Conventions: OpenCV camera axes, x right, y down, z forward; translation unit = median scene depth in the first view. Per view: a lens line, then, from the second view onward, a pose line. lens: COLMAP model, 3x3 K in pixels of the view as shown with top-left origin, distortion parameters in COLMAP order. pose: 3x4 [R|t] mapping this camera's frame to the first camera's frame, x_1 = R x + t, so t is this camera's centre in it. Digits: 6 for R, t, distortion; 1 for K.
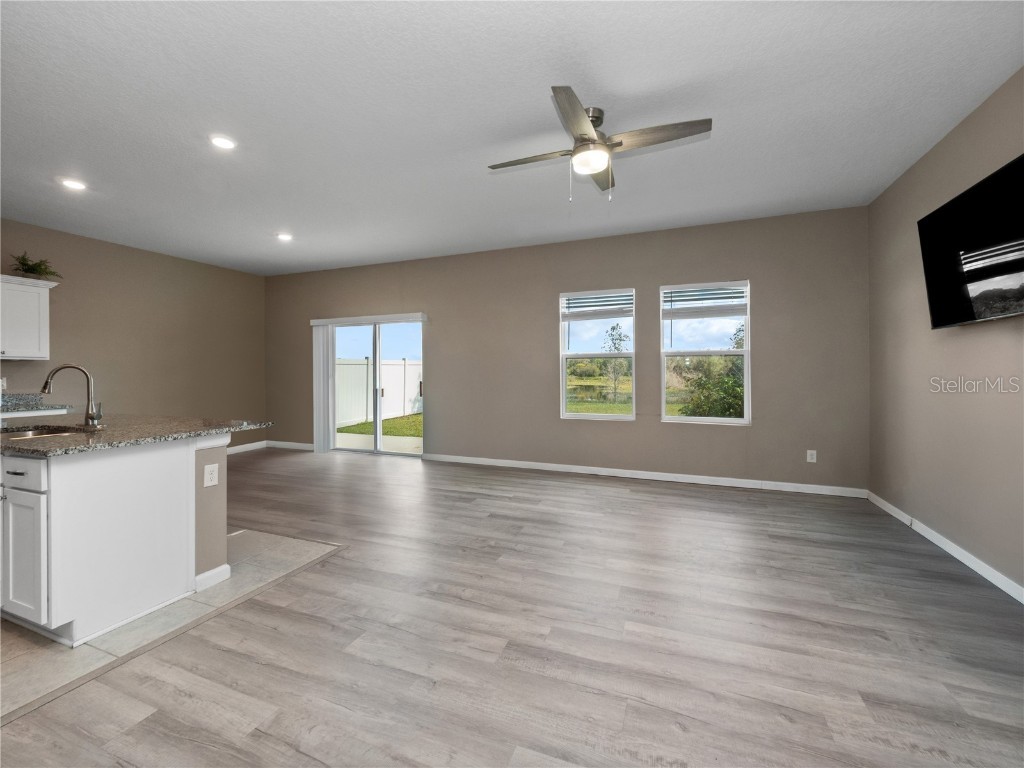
lens RADIAL K [[436.9, 0, 498.5], [0, 436.9, 368.4], [0, 0, 1]] dist [0.000028, -0.000351]
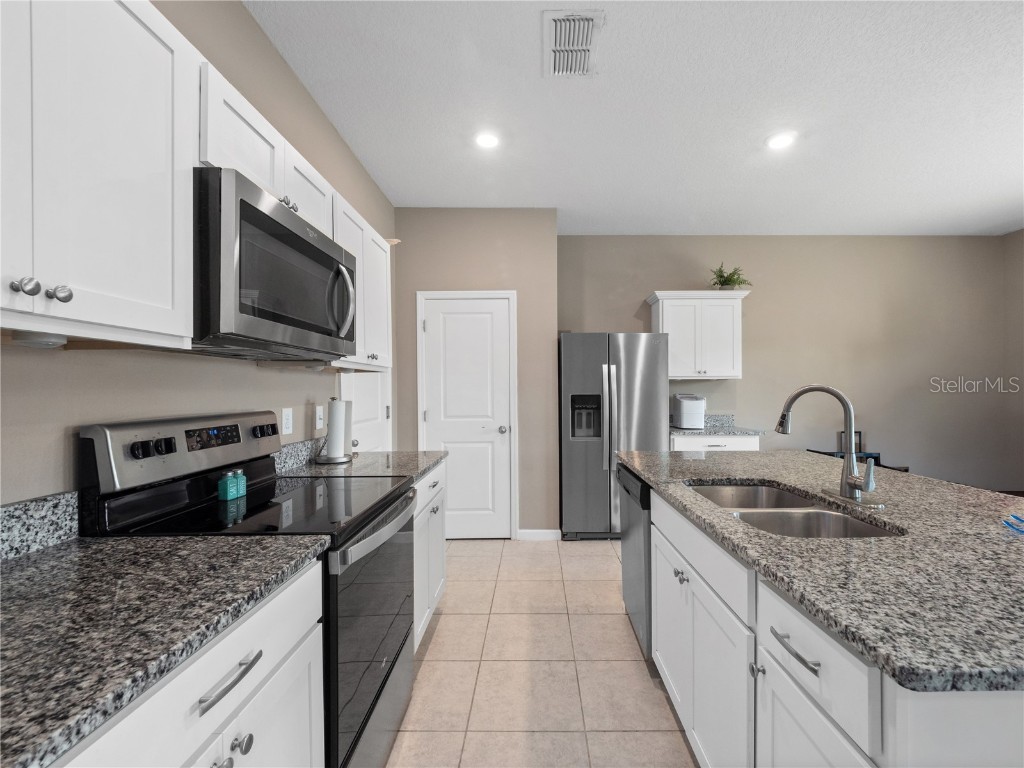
lens RADIAL K [[455.2, 0, 540.2], [0, 455.2, 389.3], [0, 0, 1]] dist [-0.000066, -0.000150]
pose [[0.390839, -0.000767, -0.920459, -0.610885], [0.007677, 0.999968, 0.002427, -0.007630], [0.920427, -0.008015, 0.390832, 0.469080]]
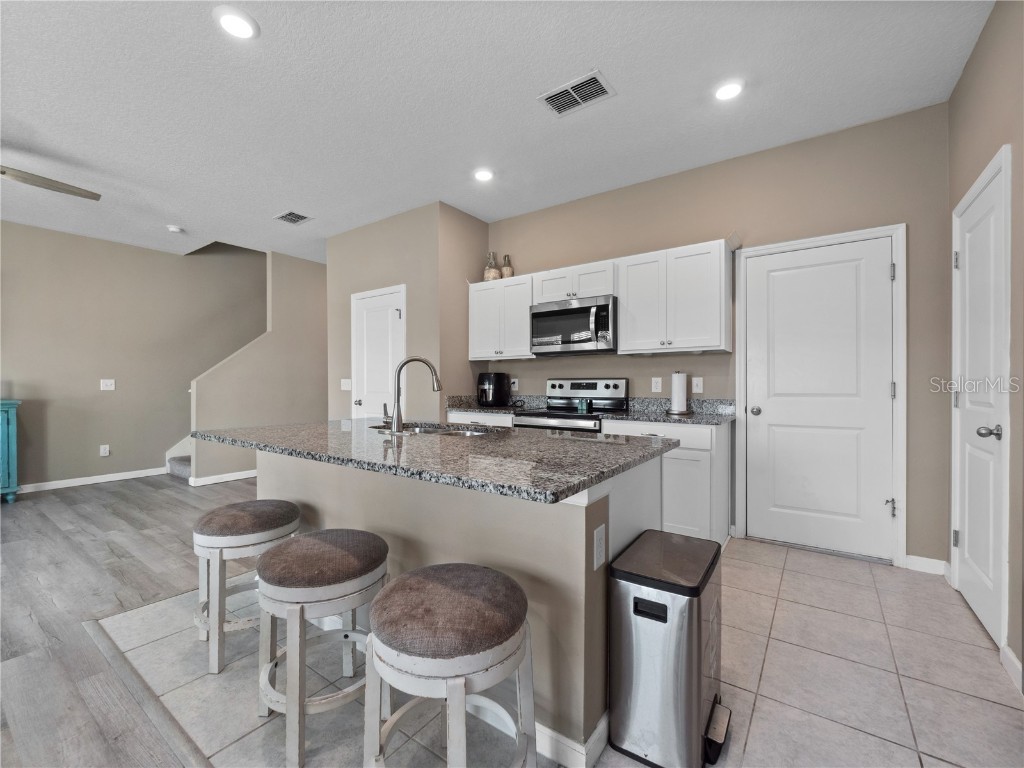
lens RADIAL K [[436.6, 0, 507.0], [0, 436.6, 389.7], [0, 0, 1]] dist [-0.006173, -0.000109]
pose [[-0.973635, 0.001866, 0.228106, -1.403677], [0.004187, 0.999944, 0.009696, 0.048755], [-0.228075, 0.010395, -0.973588, 1.846411]]
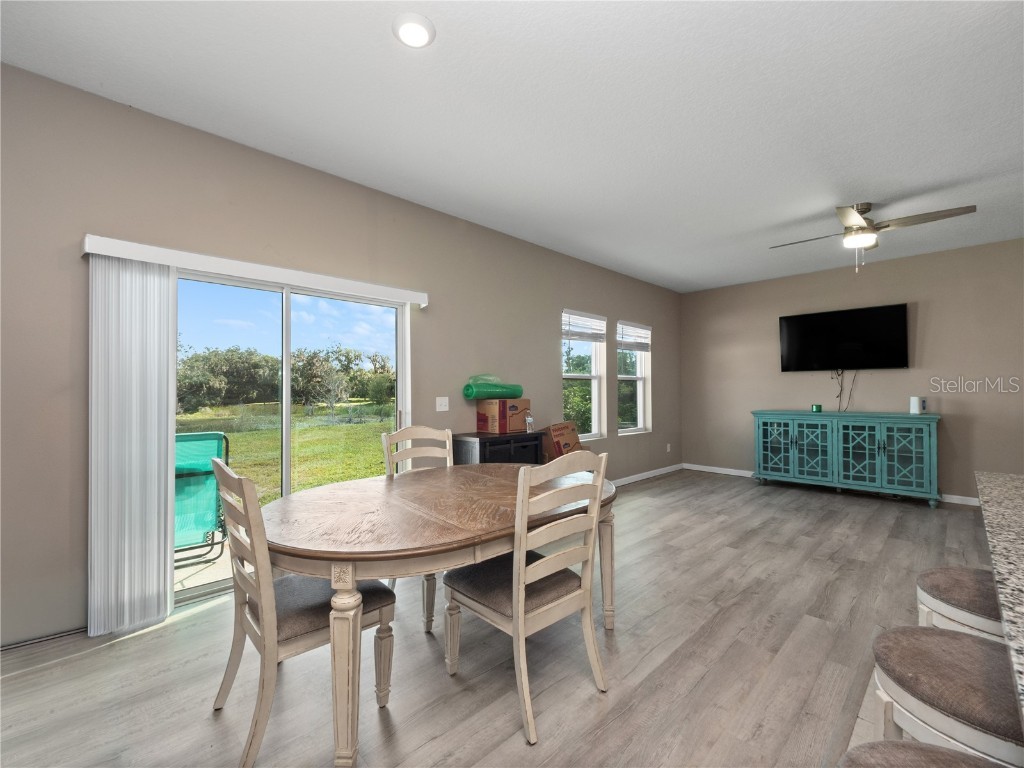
lens RADIAL K [[439.7, 0, 505.0], [0, 439.7, 379.8], [0, 0, 1]] dist [-0.001847, -0.001084]
pose [[0.401981, 0.023959, 0.915335, -1.606035], [-0.005340, 0.999702, -0.023822, 0.003981], [-0.915633, 0.004688, 0.401989, 1.576028]]
